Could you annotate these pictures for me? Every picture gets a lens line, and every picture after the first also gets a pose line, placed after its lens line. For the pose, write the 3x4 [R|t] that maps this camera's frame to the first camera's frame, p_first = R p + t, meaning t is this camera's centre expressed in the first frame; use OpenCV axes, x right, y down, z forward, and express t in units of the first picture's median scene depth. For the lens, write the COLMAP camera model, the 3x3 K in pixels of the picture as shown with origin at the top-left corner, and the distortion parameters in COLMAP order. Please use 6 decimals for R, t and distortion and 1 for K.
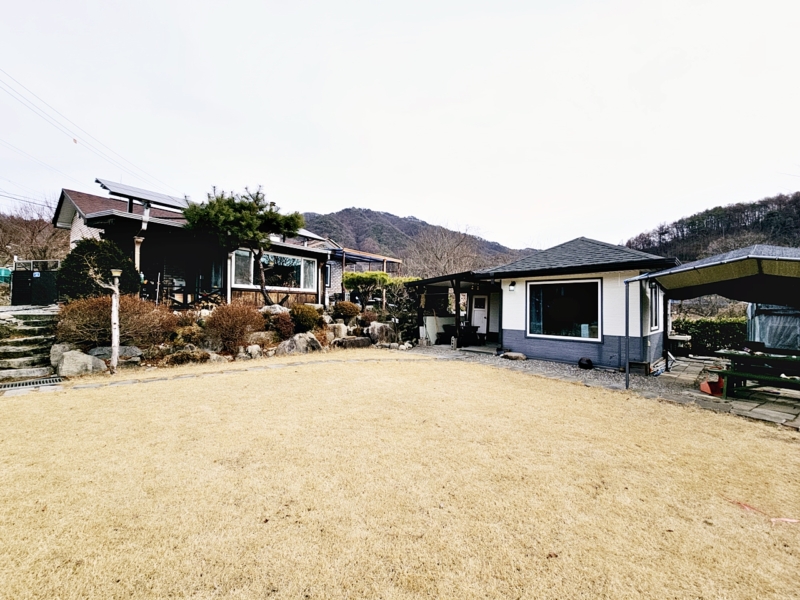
lens RADIAL K [[327.6, 0, 399.9], [0, 327.6, 300.7], [0, 0, 1]] dist [0.001656, -0.000442]
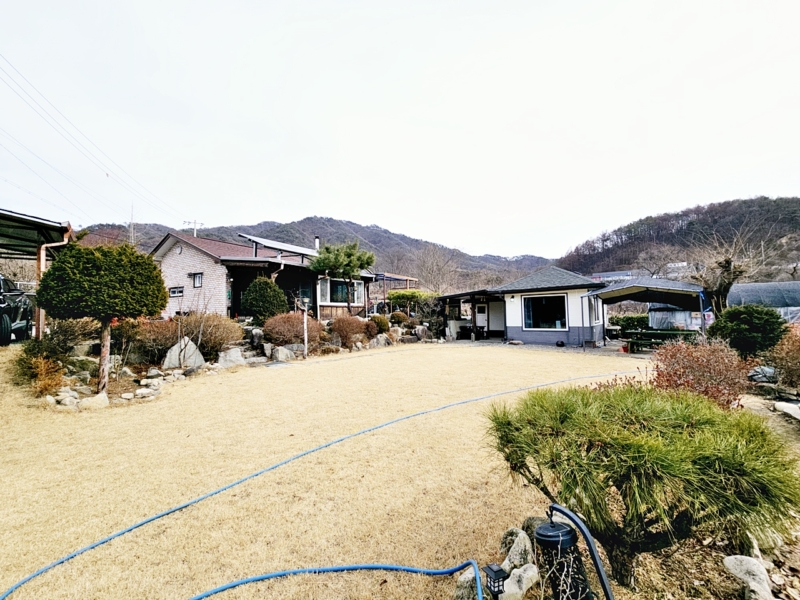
lens RADIAL K [[327.6, 0, 400.1], [0, 327.6, 300.6], [0, 0, 1]] dist [0.001656, -0.000442]
pose [[0.993458, -0.030723, 0.109988, -0.323137], [0.033278, 0.999215, -0.021473, -0.016583], [-0.109242, 0.024993, 0.993701, -0.443720]]
